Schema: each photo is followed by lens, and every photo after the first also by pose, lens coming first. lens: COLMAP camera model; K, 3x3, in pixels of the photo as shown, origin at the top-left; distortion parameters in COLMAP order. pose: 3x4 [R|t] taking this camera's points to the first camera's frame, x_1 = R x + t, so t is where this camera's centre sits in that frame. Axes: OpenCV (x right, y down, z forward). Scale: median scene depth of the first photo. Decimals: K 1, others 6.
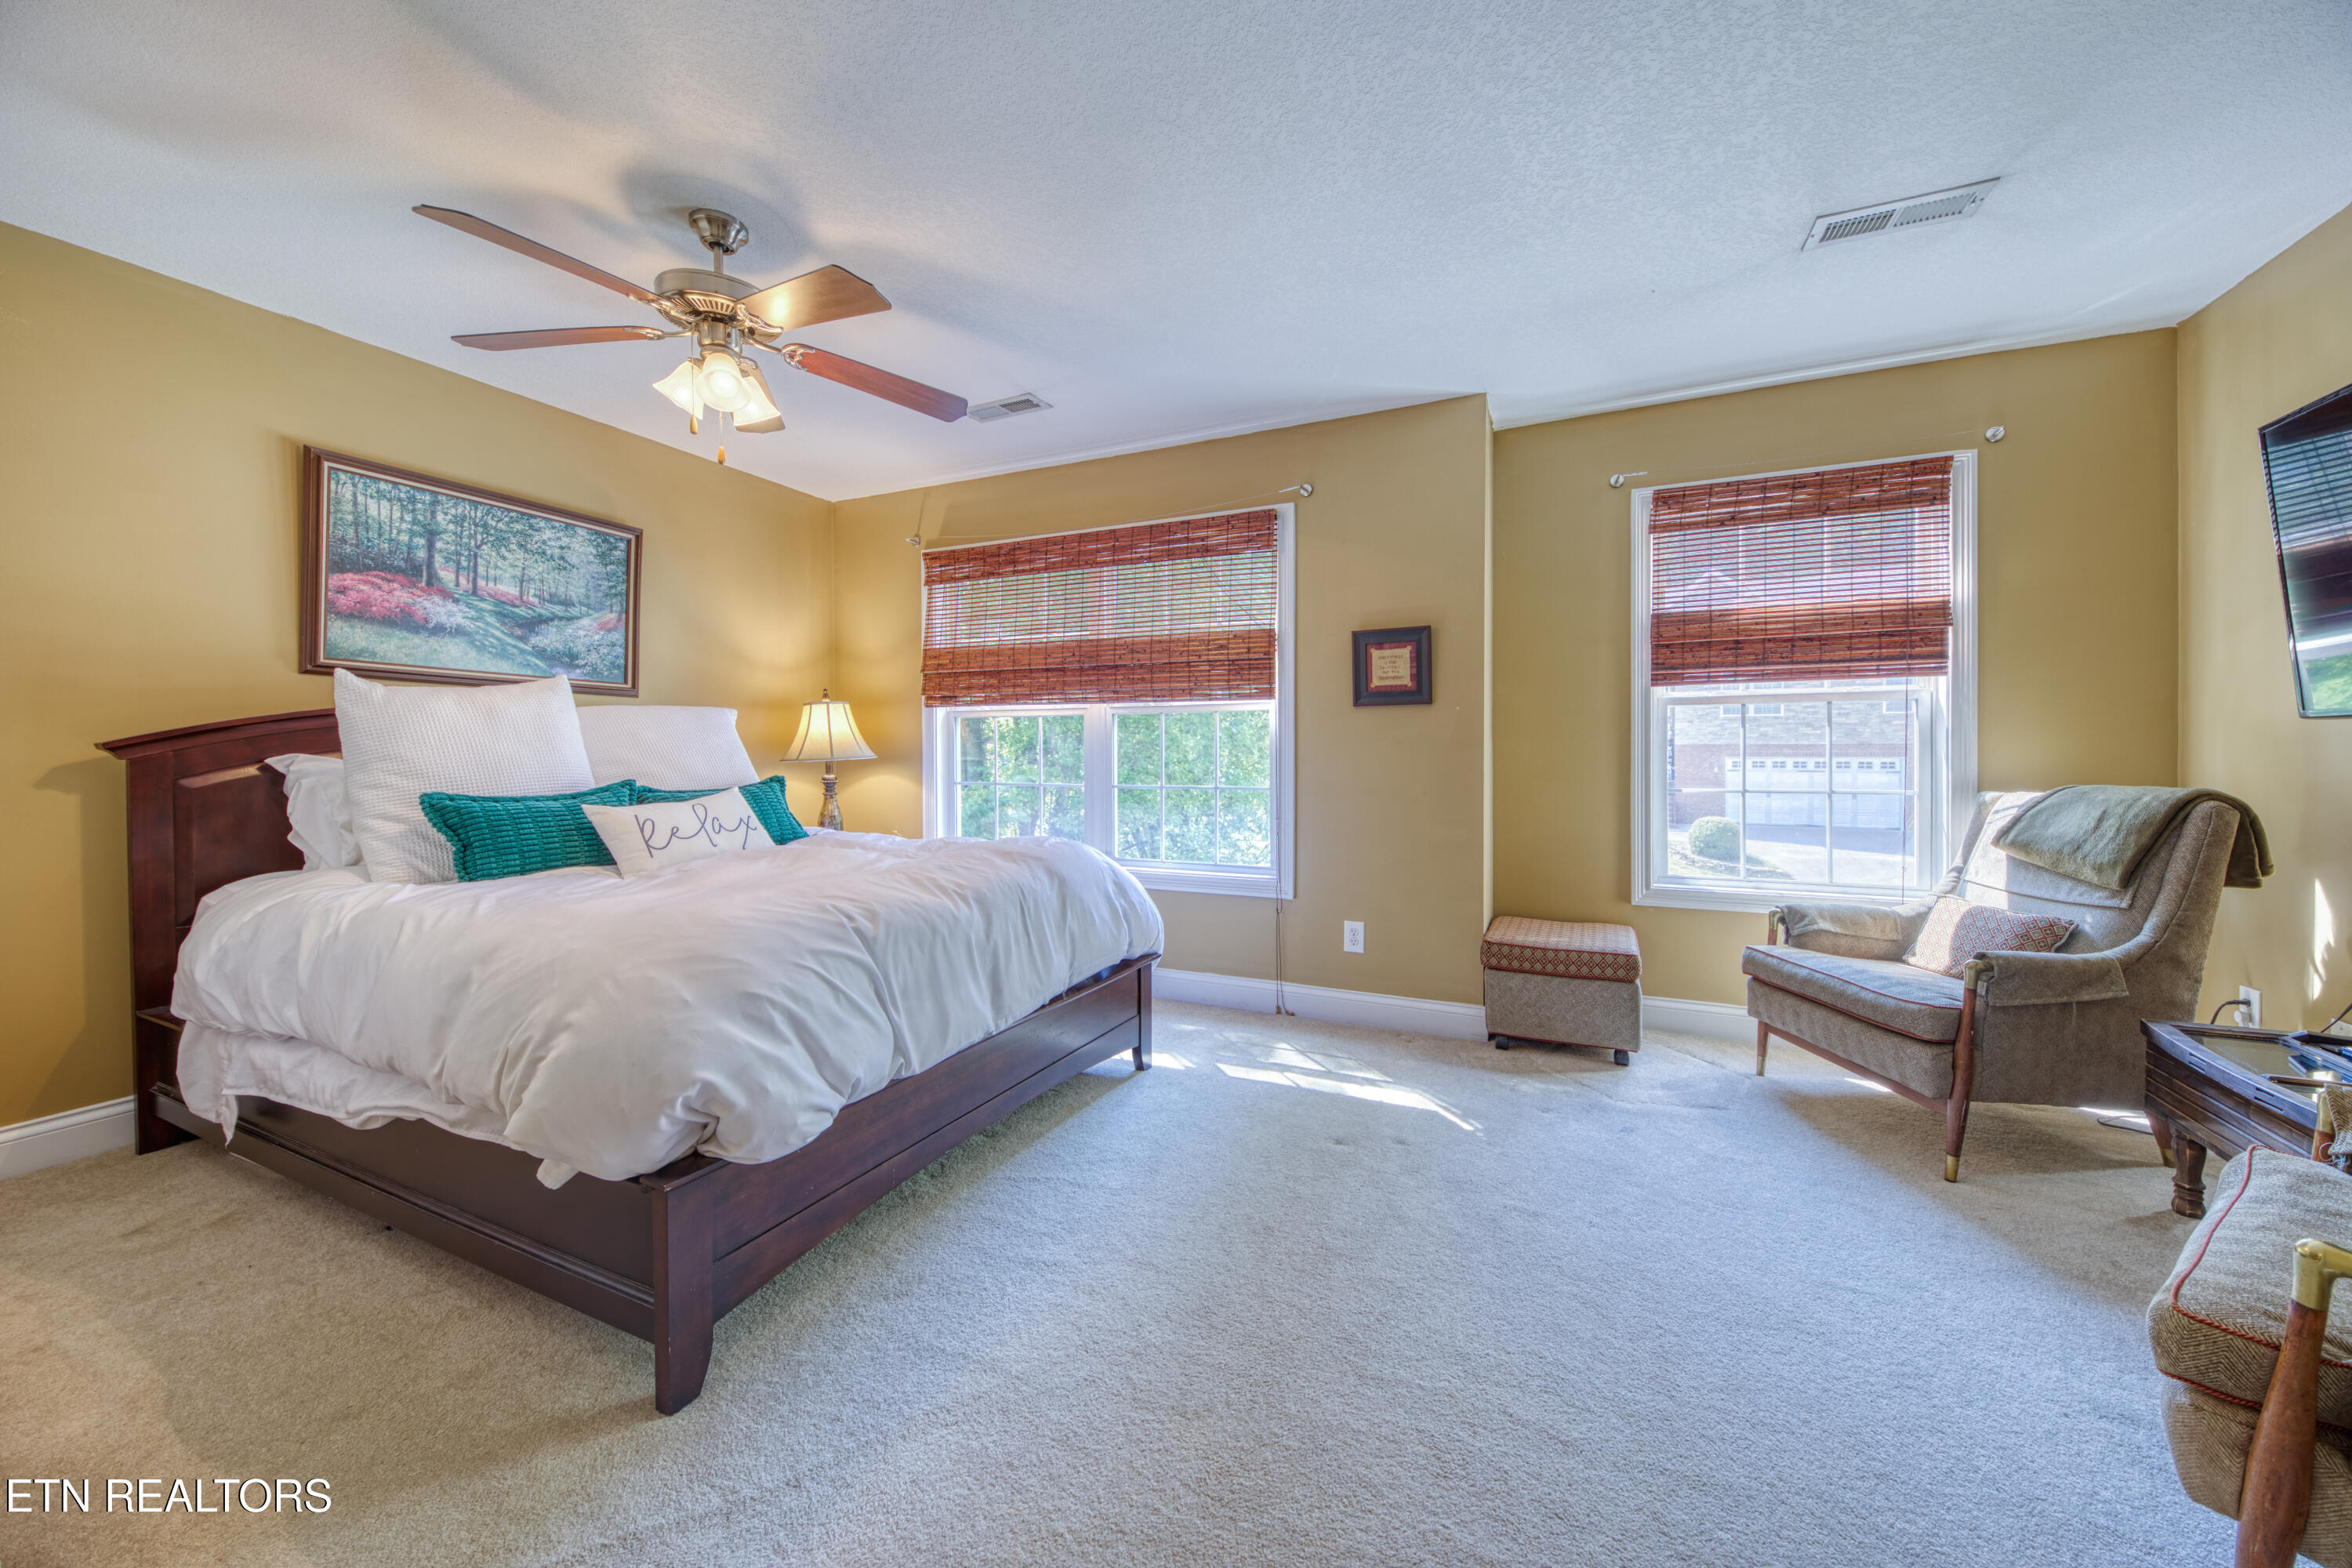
lens RADIAL K [[833.0, 0, 1168.4], [0, 833.0, 773.9], [0, 0, 1]] dist [0.000445, -0.000003]
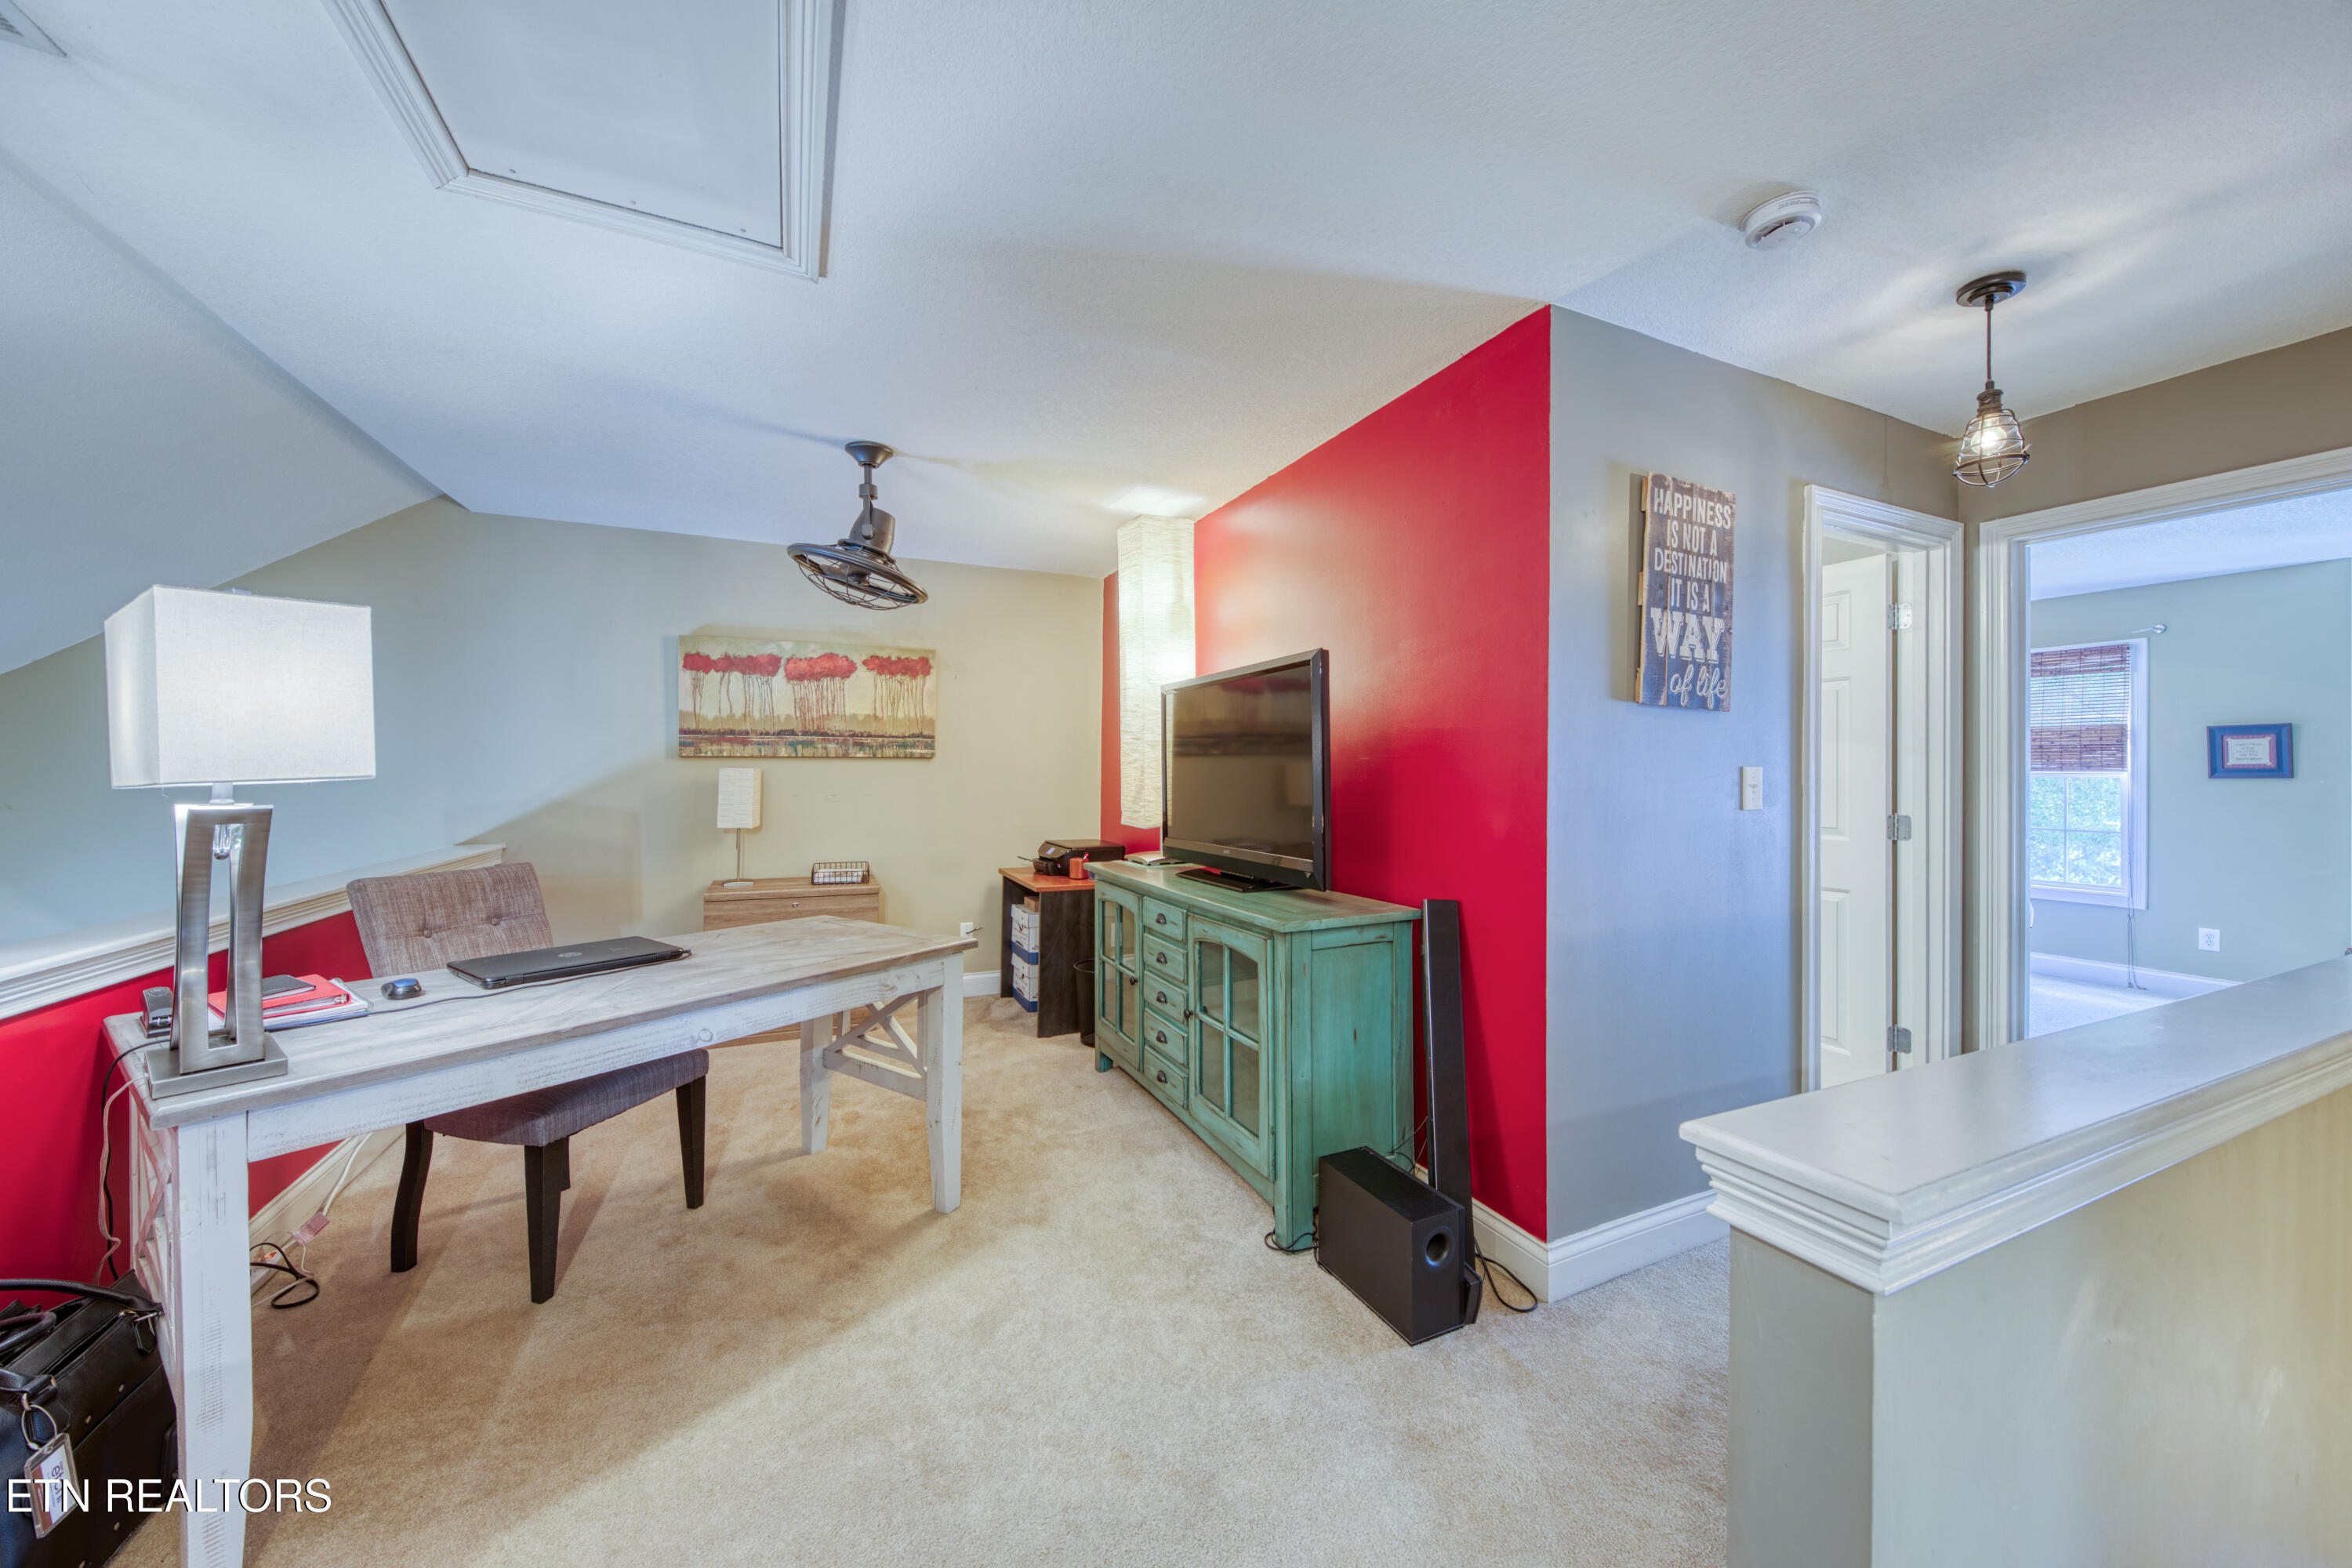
lens RADIAL K [[833.0, 0, 1182.6], [0, 833.0, 784.3], [0, 0, 1]] dist [0.000445, -0.000003]
pose [[0.753667, 0.003760, -0.657246, -0.163215], [-0.012334, 0.999888, -0.008423, -0.035369], [0.657141, 0.014454, 0.753629, -1.215917]]
